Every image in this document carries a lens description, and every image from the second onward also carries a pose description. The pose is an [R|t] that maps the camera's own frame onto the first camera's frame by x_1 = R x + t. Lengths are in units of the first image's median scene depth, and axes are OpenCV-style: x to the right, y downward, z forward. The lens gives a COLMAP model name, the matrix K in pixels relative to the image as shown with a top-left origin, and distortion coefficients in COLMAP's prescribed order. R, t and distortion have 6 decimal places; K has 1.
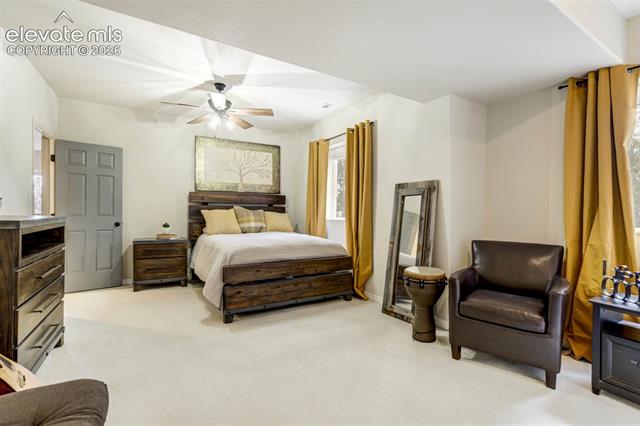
lens RADIAL K [[294.8, 0, 320.0], [0, 294.8, 213.0], [0, 0, 1]] dist [-0.016841, 0.000860]
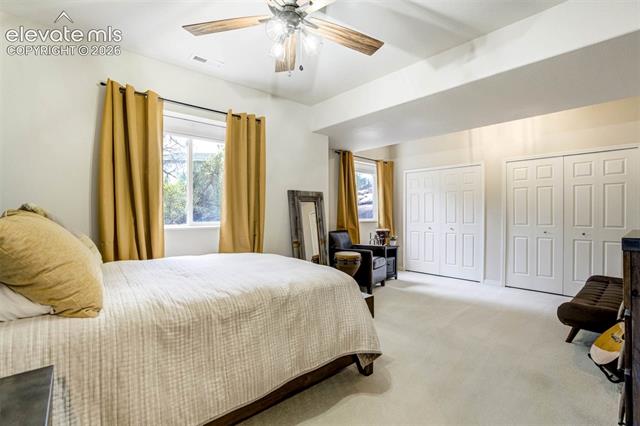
lens RADIAL K [[294.8, 0, 320.0], [0, 294.8, 213.0], [0, 0, 1]] dist [-0.016841, 0.000860]
pose [[-0.170394, -0.008444, 0.985340, -0.906957], [0.007339, 0.999925, 0.009838, -0.021999], [-0.985349, 0.008908, -0.170319, 1.124638]]
